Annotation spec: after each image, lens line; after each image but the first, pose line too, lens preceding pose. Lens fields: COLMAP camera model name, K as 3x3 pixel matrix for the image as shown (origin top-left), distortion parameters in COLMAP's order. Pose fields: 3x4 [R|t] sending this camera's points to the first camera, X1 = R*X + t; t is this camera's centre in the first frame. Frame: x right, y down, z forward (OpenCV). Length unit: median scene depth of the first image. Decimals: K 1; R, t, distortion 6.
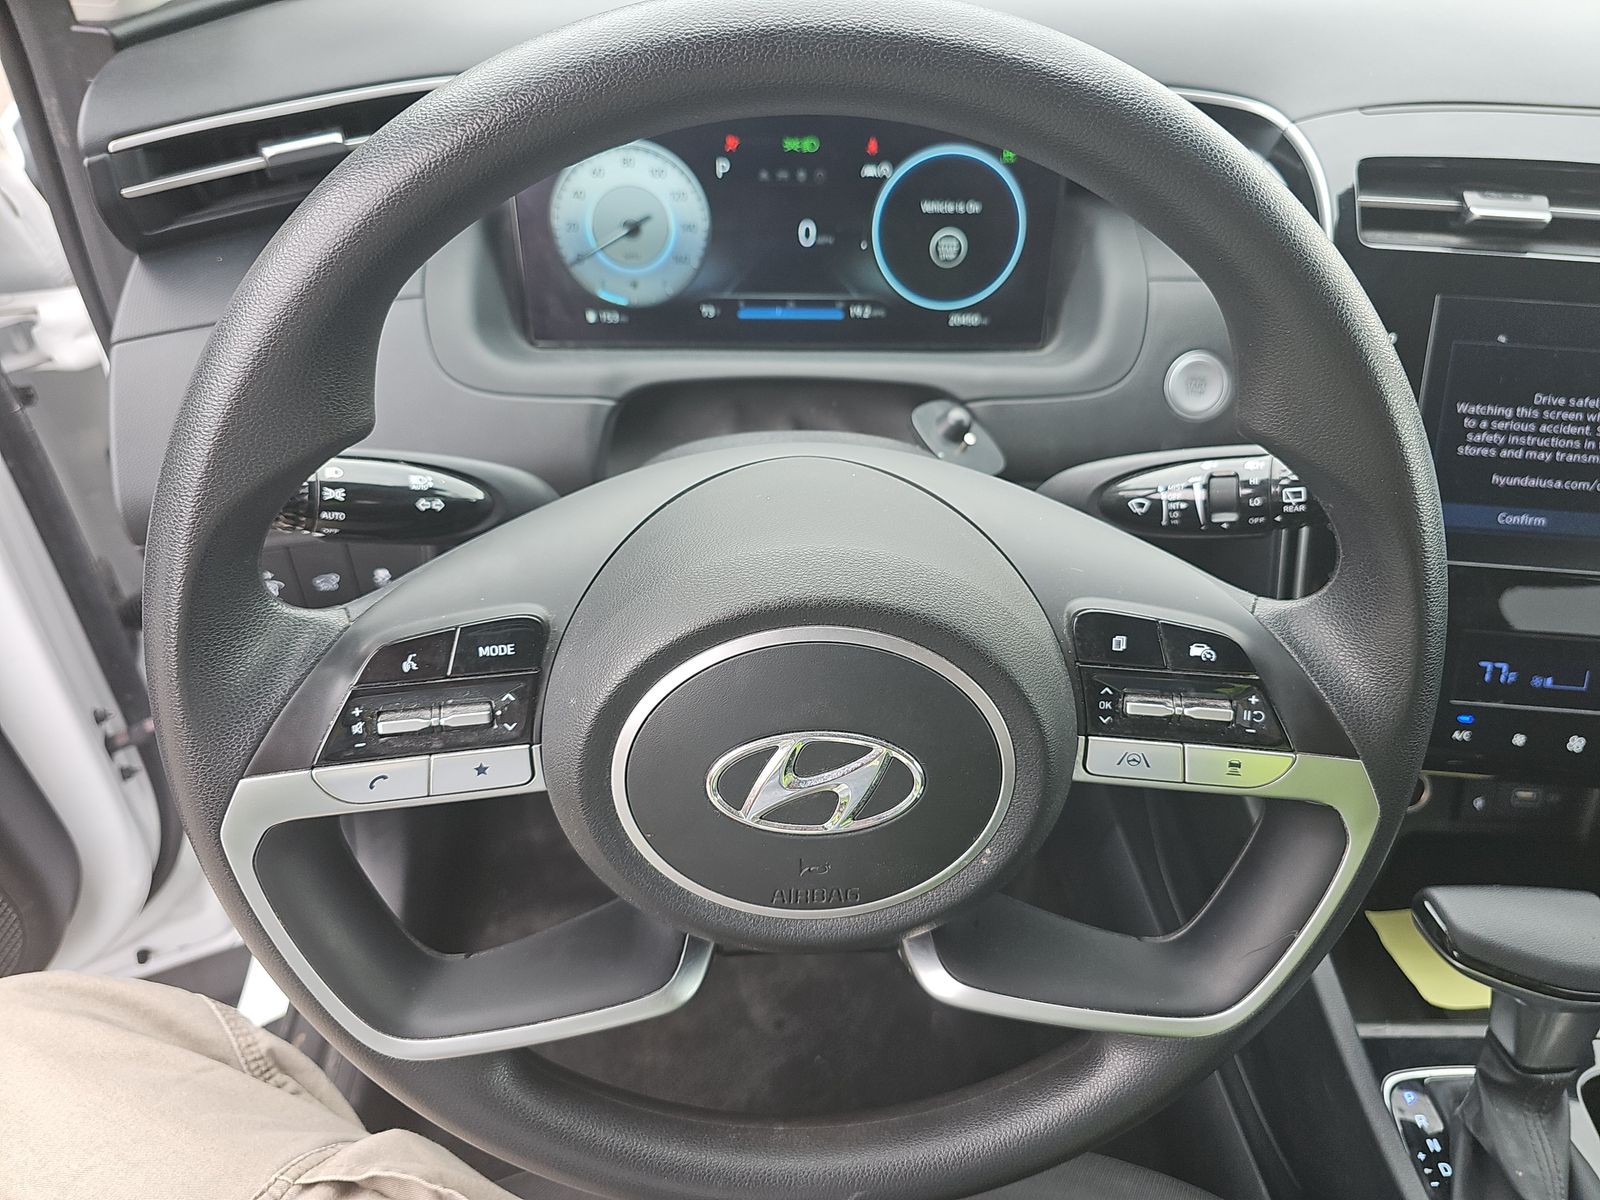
lens RADIAL K [[1073.4, 0, 807.3], [0, 1073.4, 602.7], [0, 0, 1]] dist [0.002170, -0.008484]
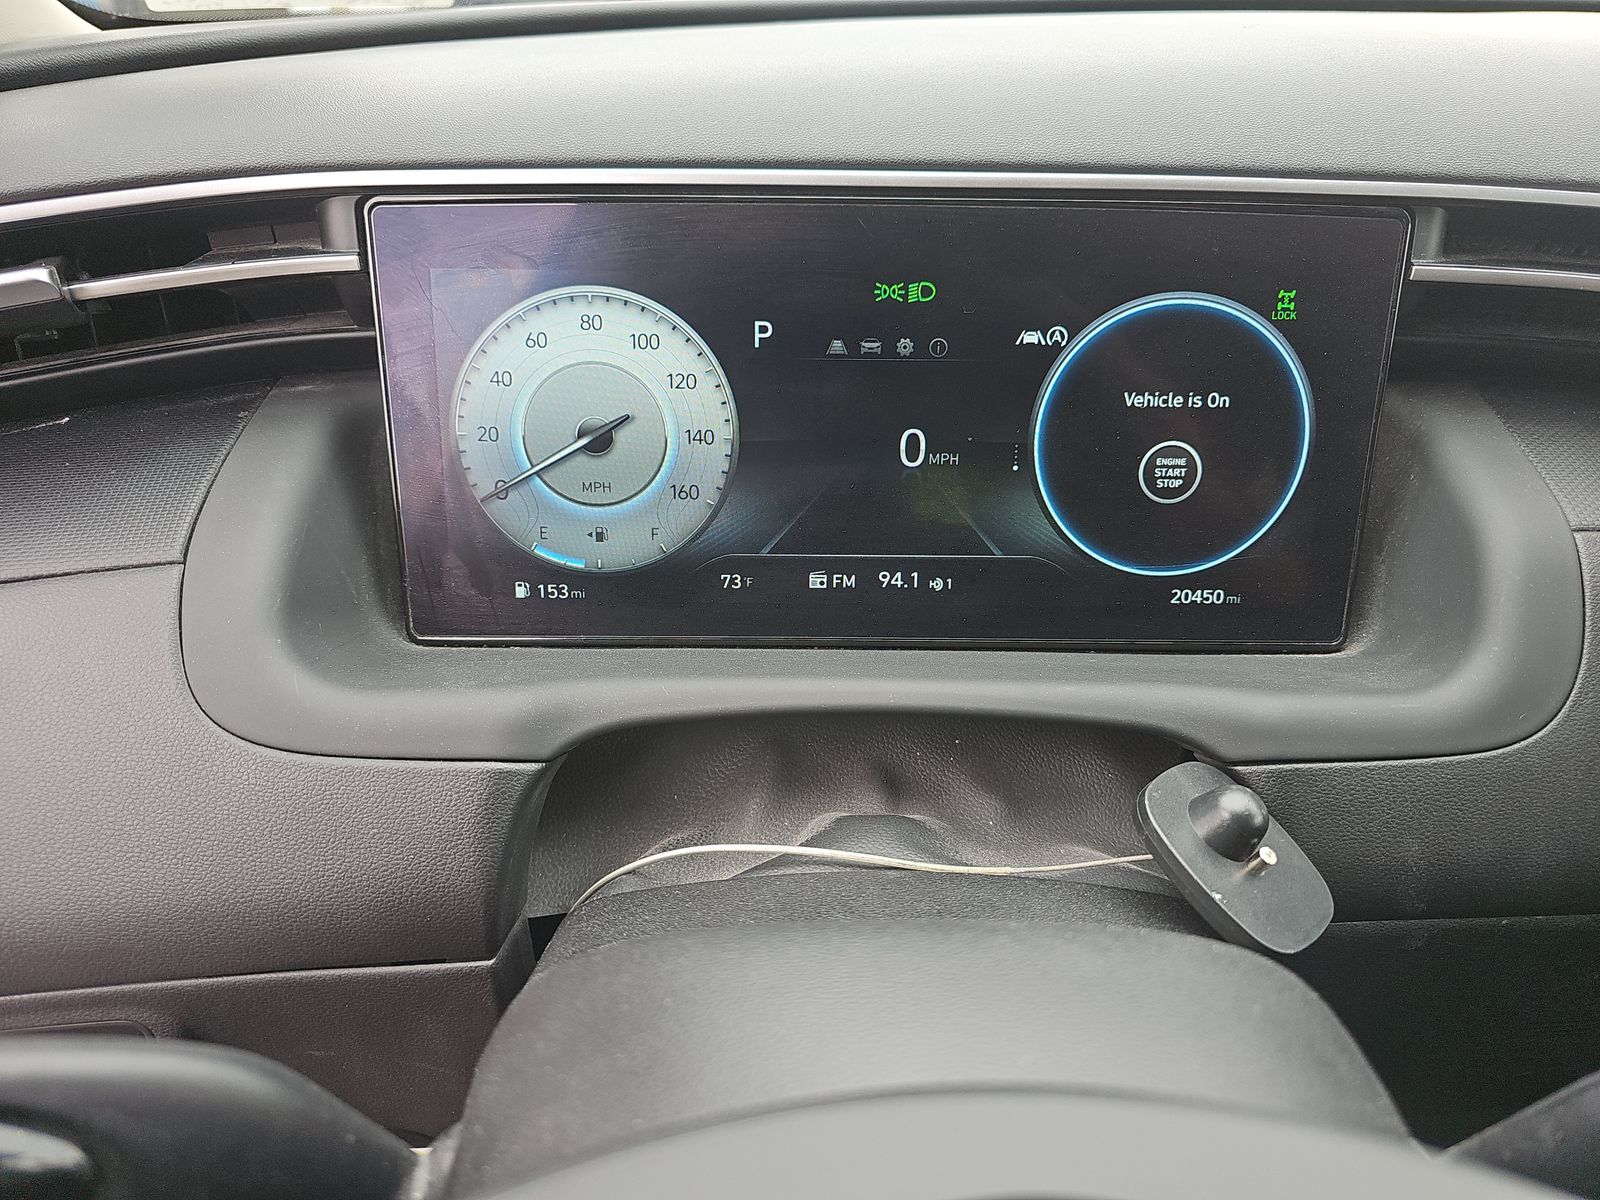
lens RADIAL K [[1073.4, 0, 800.8], [0, 1073.4, 602.4], [0, 0, 1]] dist [0.002170, -0.008484]
pose [[0.999362, 0.004169, -0.035485, -0.039699], [-0.010858, 0.981635, -0.190458, -0.166769], [0.034039, 0.190721, 0.981054, 0.493394]]
